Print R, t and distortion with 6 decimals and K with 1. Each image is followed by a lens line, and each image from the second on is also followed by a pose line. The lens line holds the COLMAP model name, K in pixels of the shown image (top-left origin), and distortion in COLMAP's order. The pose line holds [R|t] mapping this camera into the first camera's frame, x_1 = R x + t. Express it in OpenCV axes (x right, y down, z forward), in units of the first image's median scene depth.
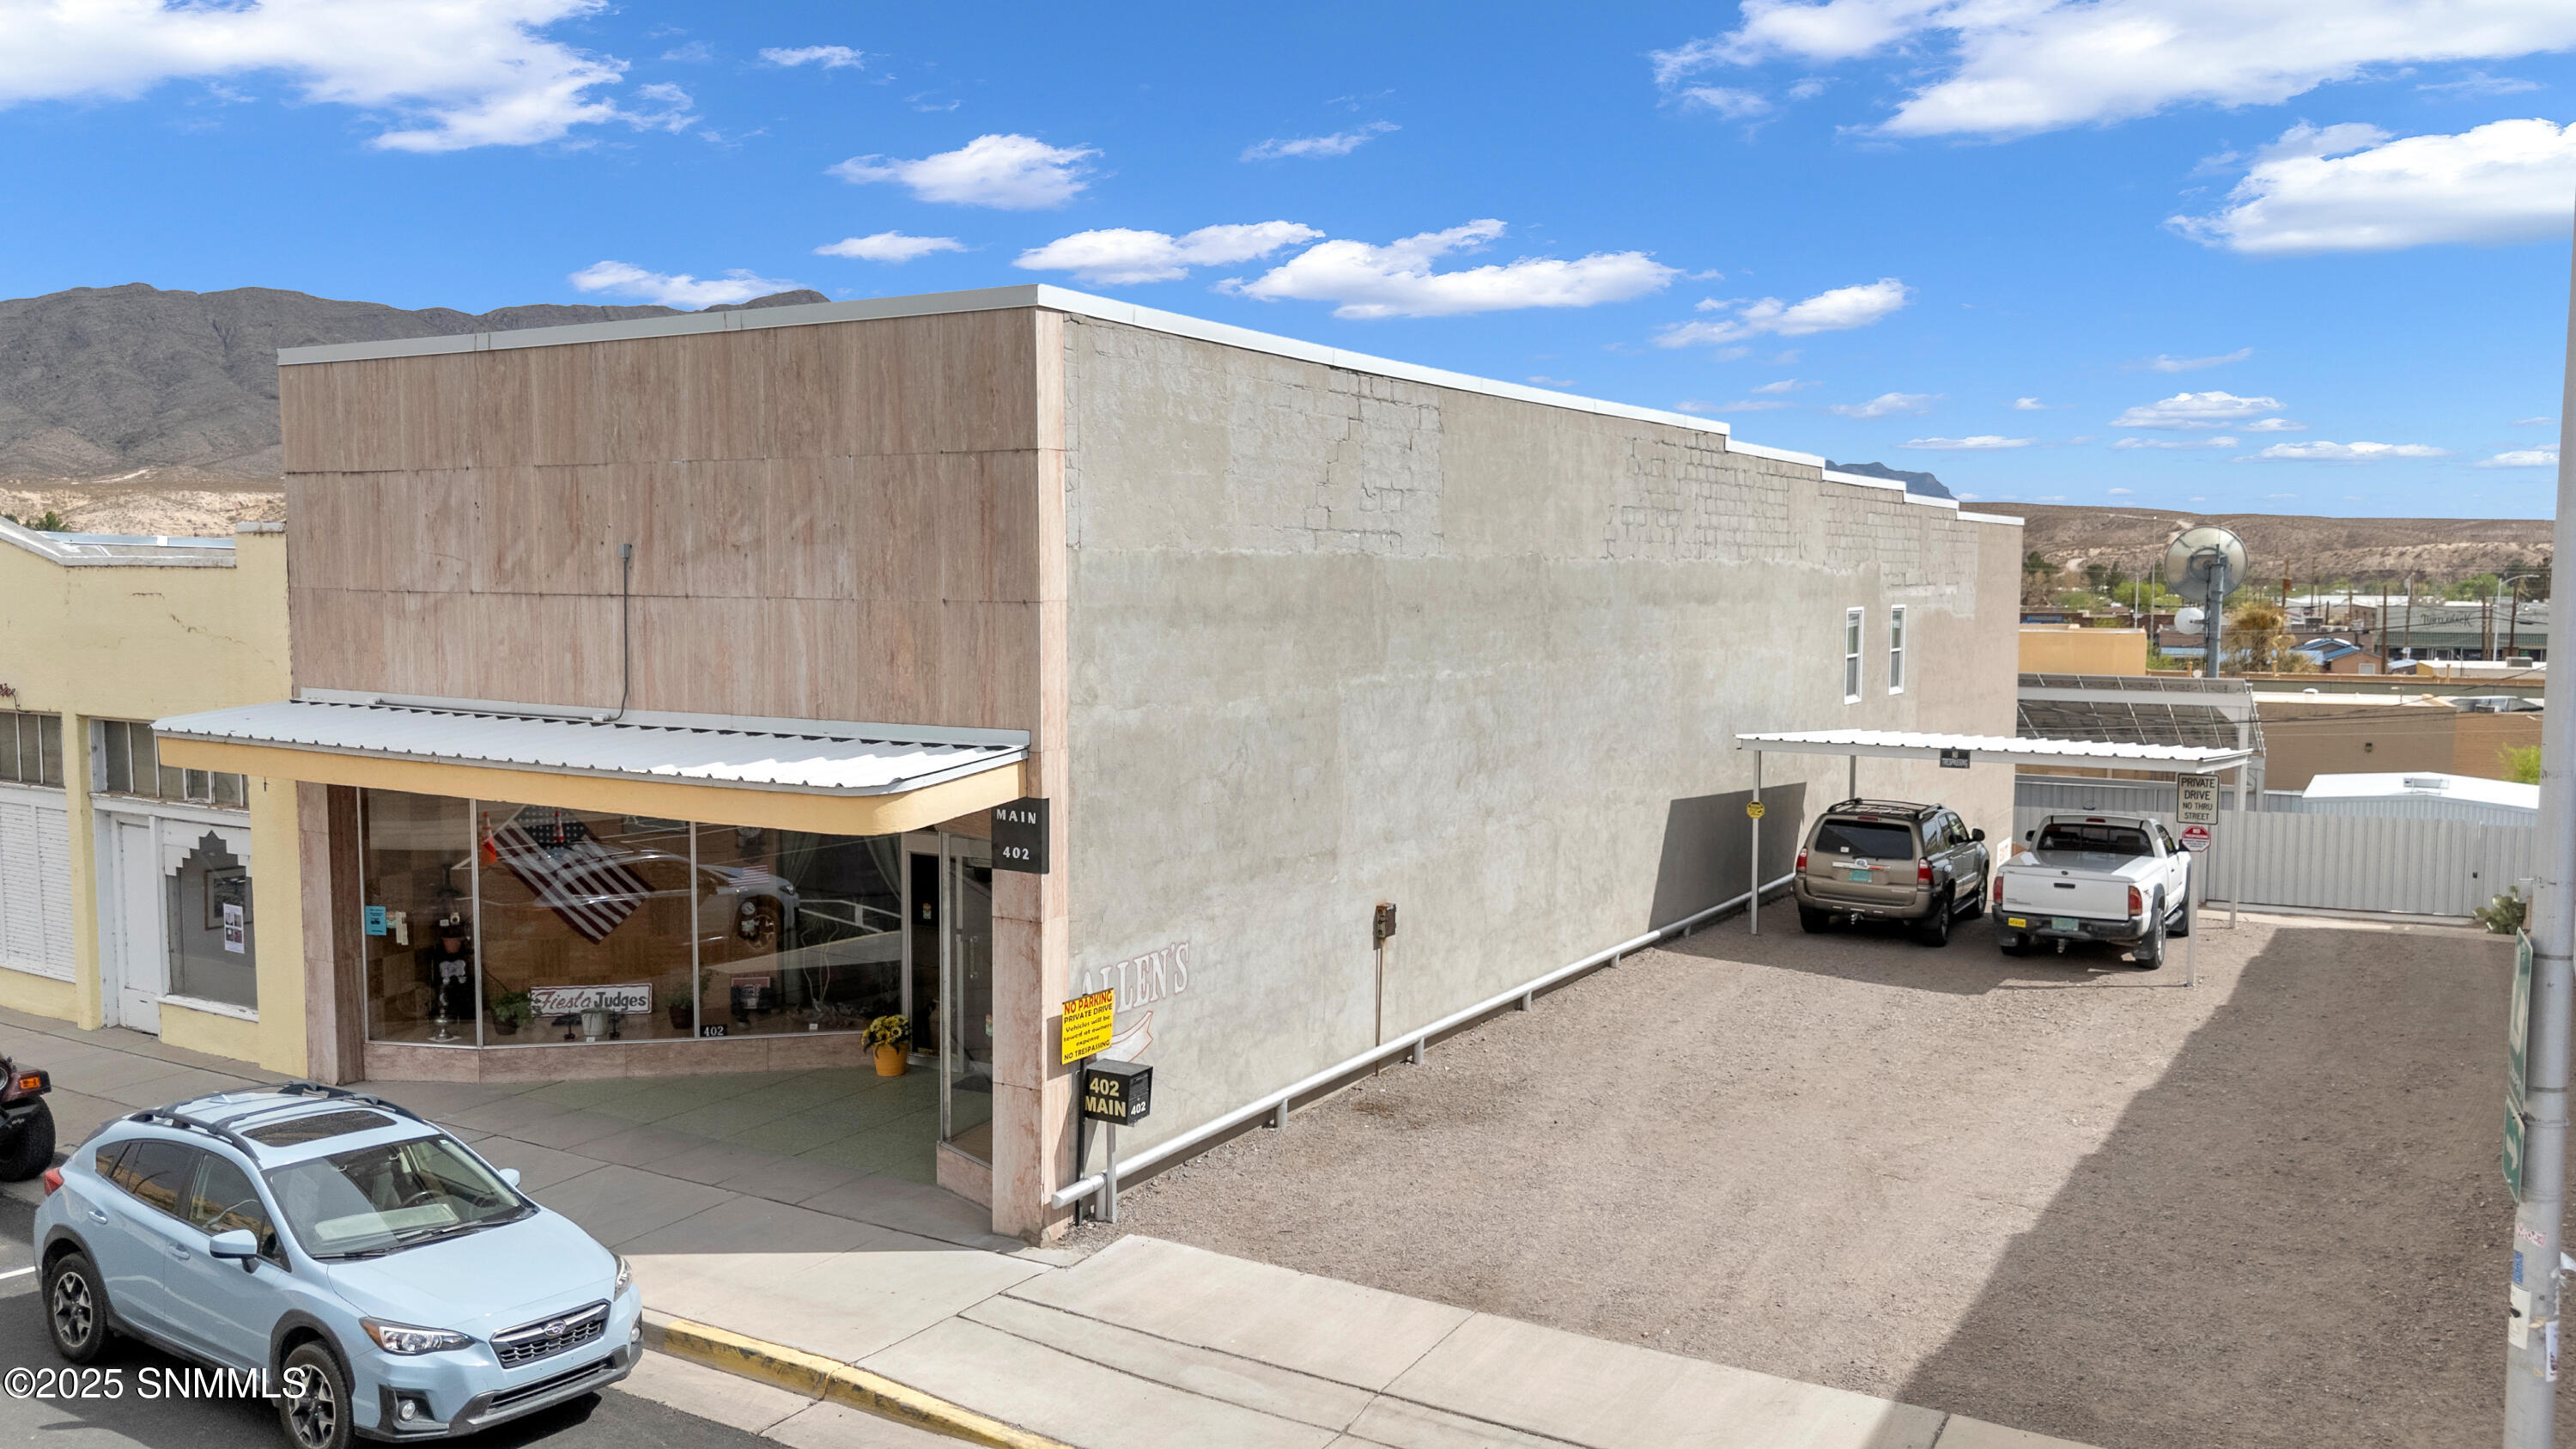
lens RADIAL K [[1902.7, 0, 1281.7], [0, 1902.7, 733.6], [0, 0, 1]] dist [0.068279, -0.070413]
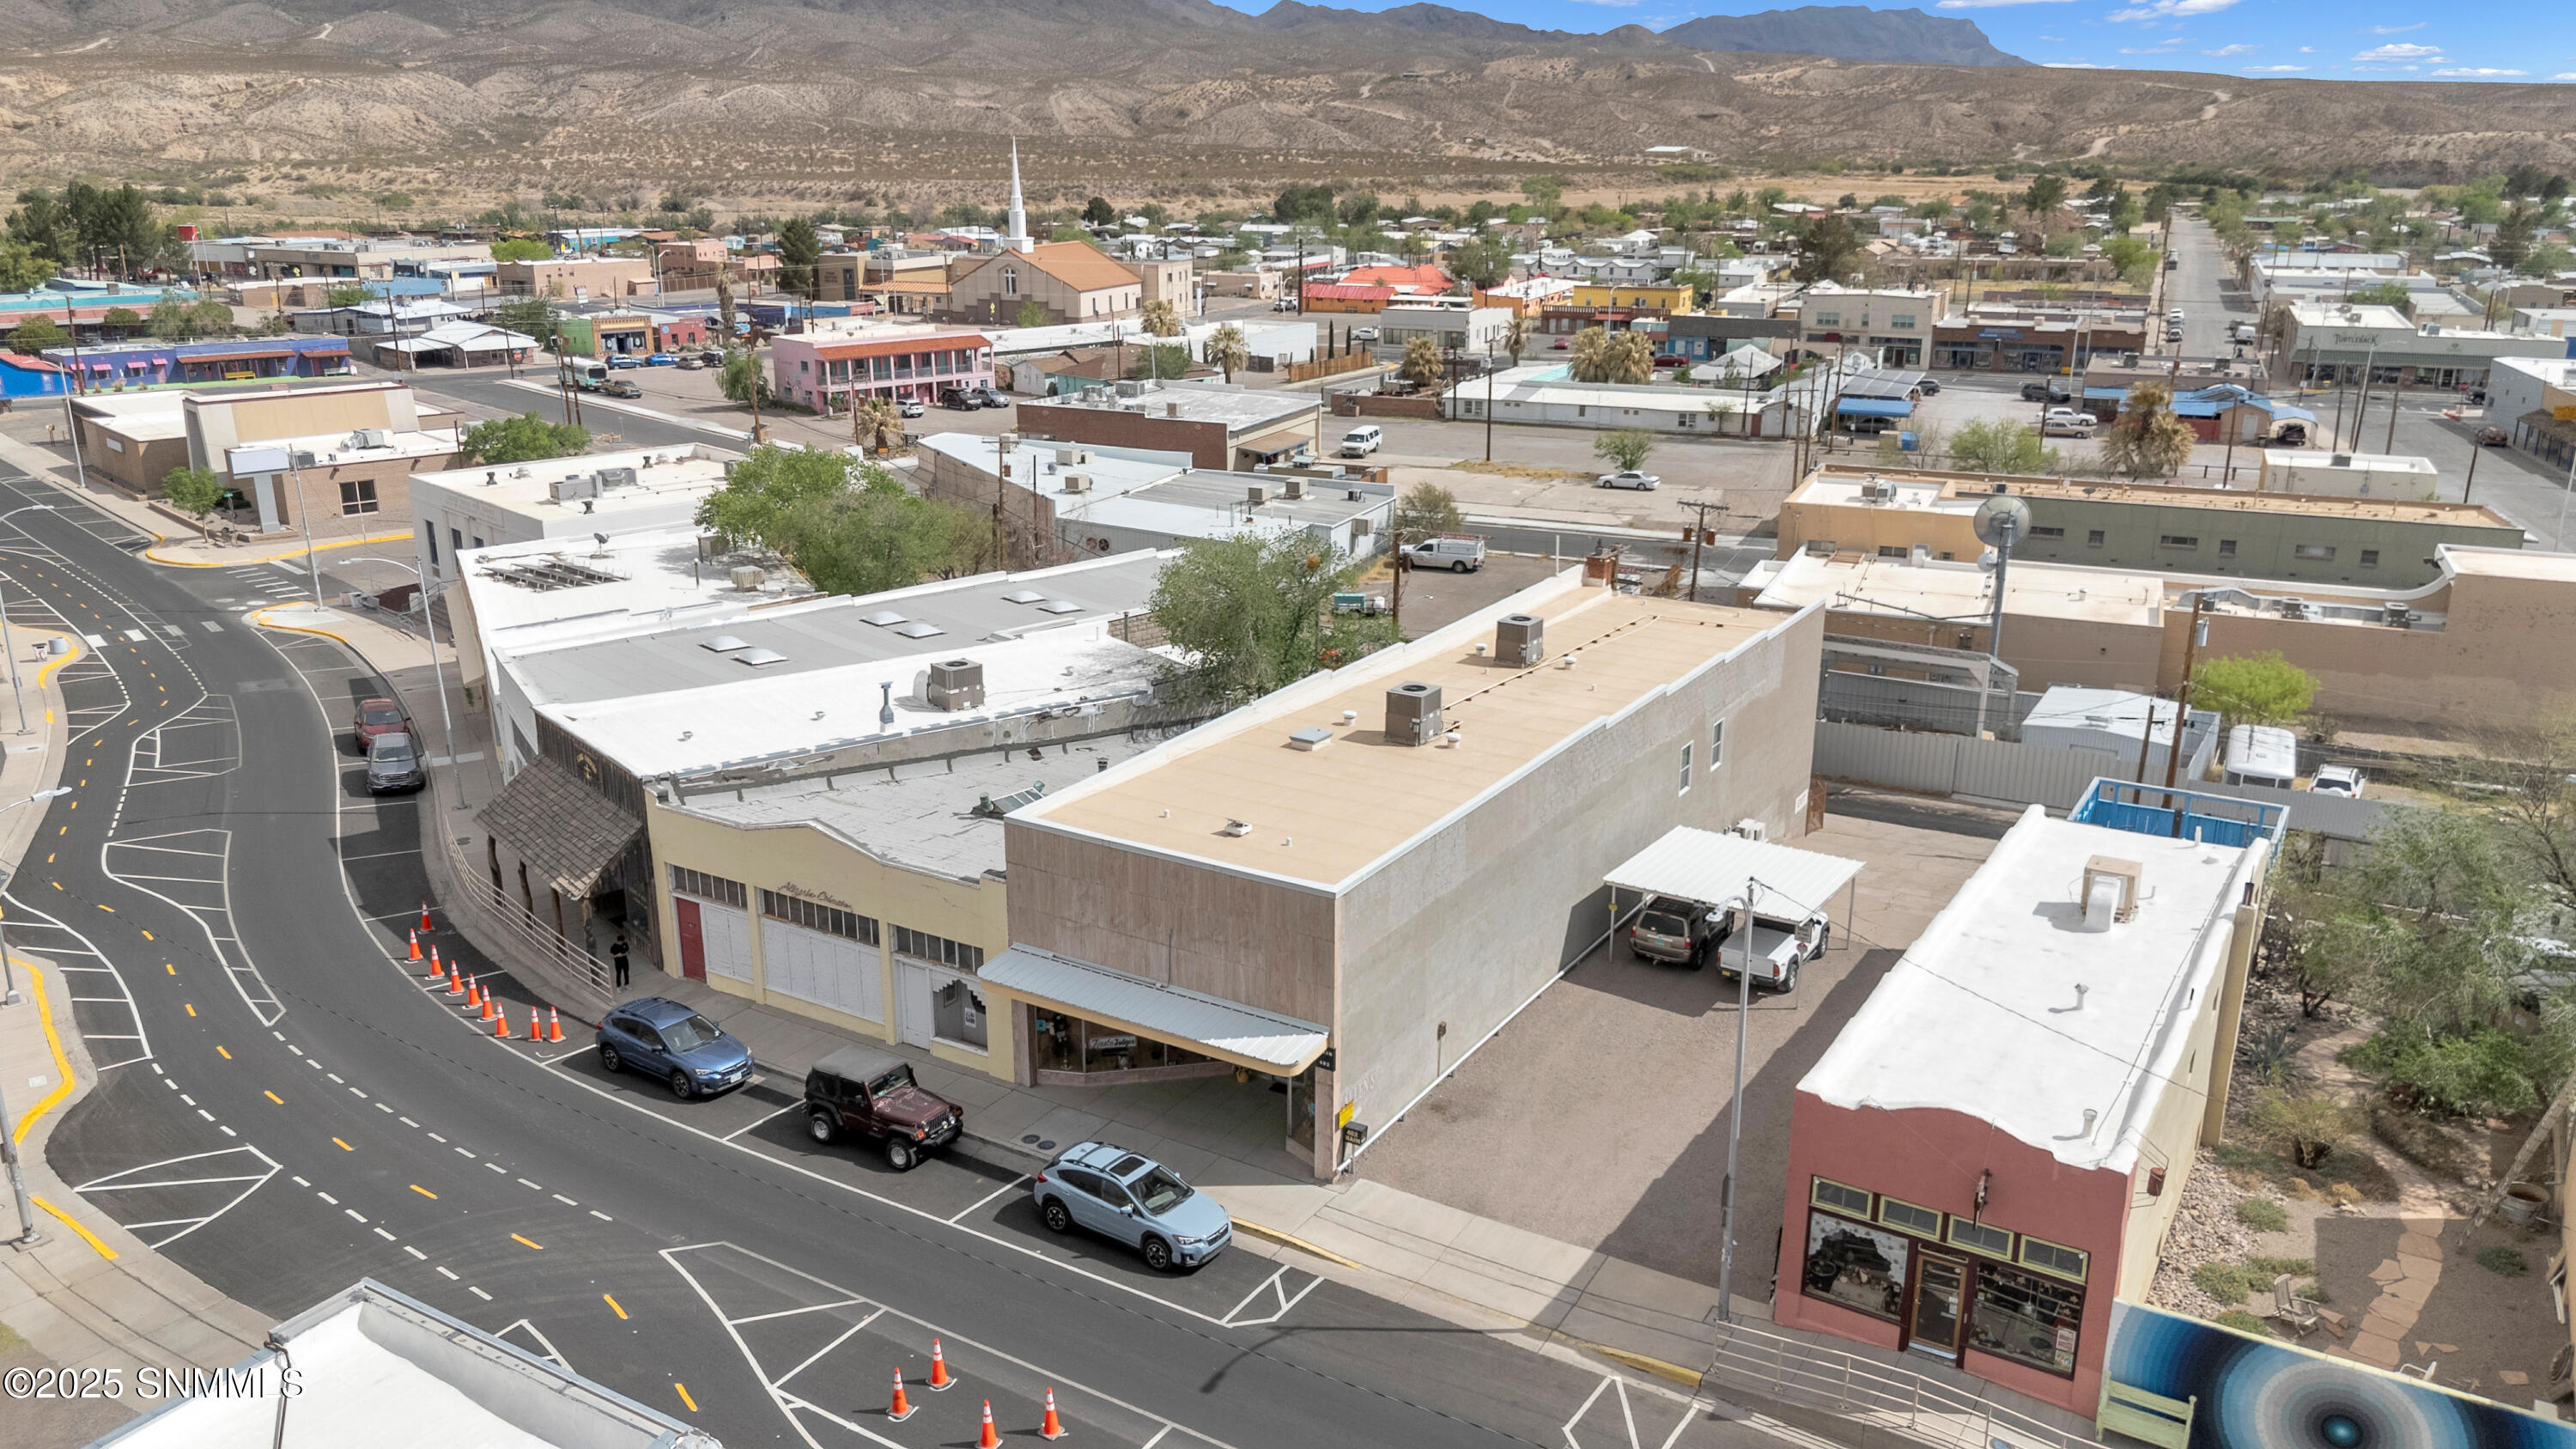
lens RADIAL K [[1902.7, 0, 1282.4], [0, 1902.7, 709.2], [0, 0, 1]] dist [0.068279, -0.070413]
pose [[0.999991, -0.003292, -0.002533, -0.167555], [0.003743, 0.978526, 0.206088, -0.937746], [0.001800, -0.206095, 0.978530, -1.549731]]
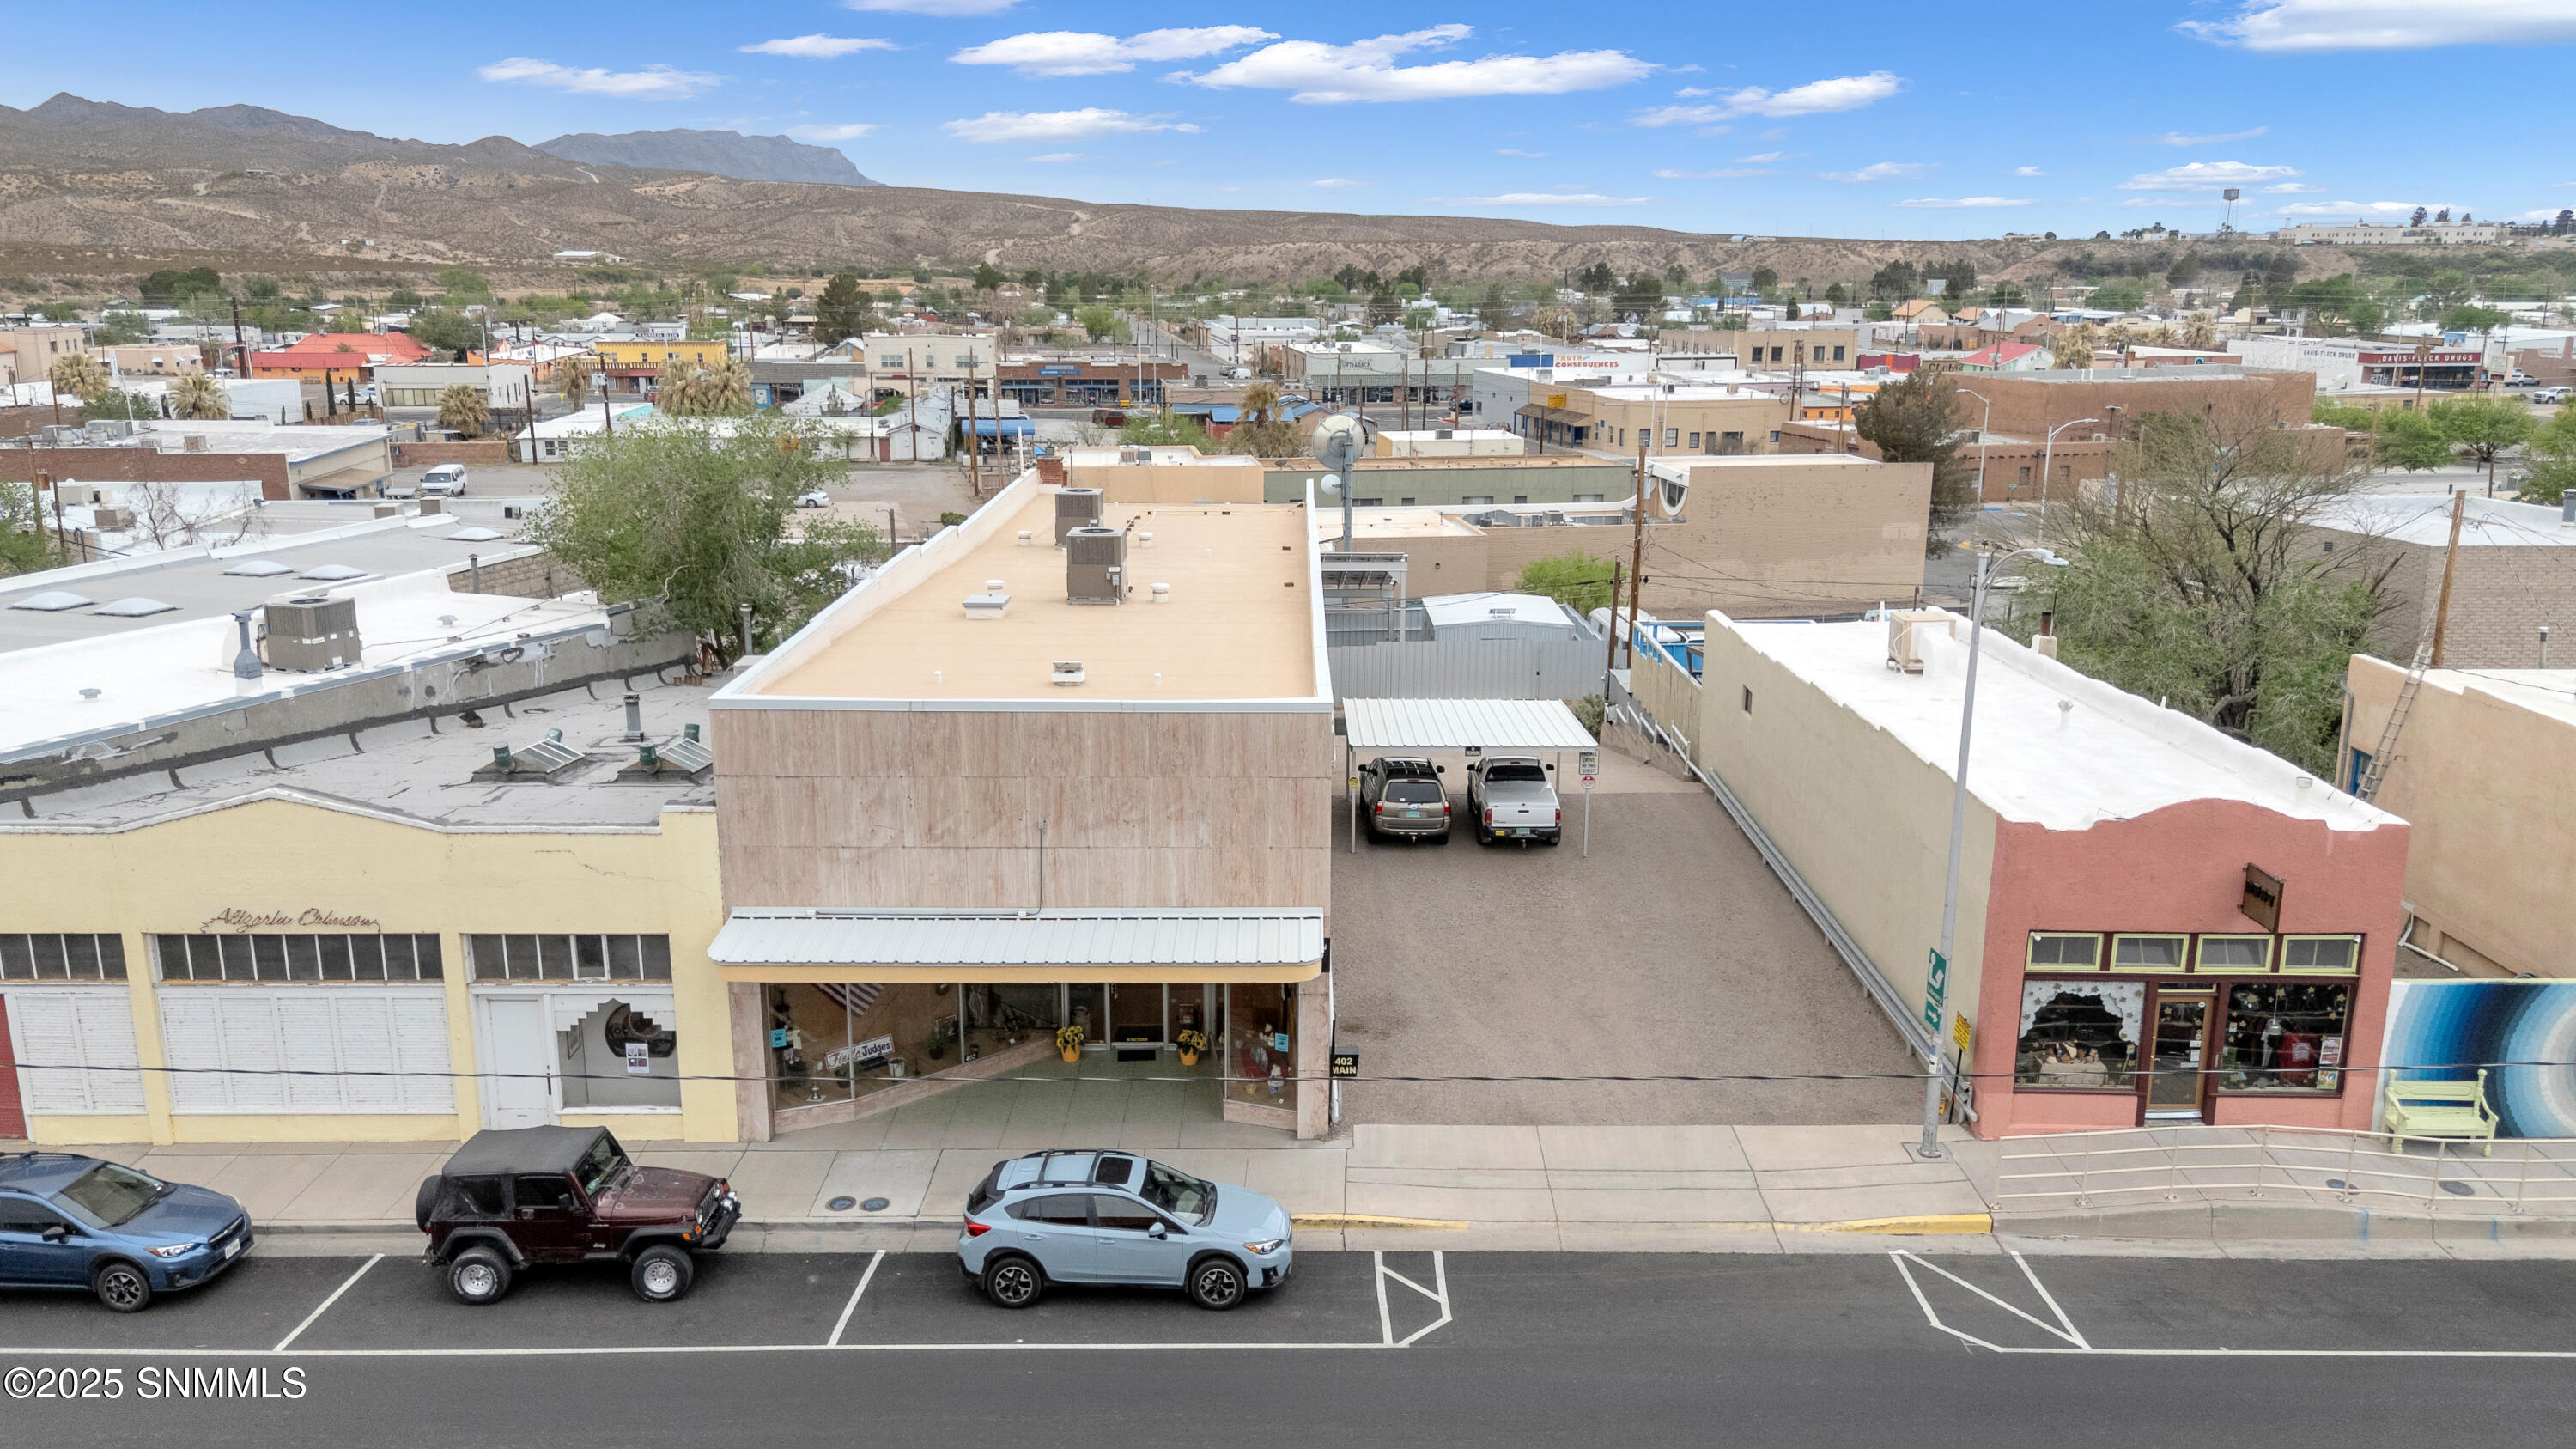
lens RADIAL K [[1902.7, 0, 1285.5], [0, 1902.7, 709.9], [0, 0, 1]] dist [0.068279, -0.070413]
pose [[0.855064, -0.122762, 0.503781, -0.998533], [0.045706, 0.985632, 0.162604, -0.464763], [-0.516504, -0.116011, 0.848390, -0.598367]]
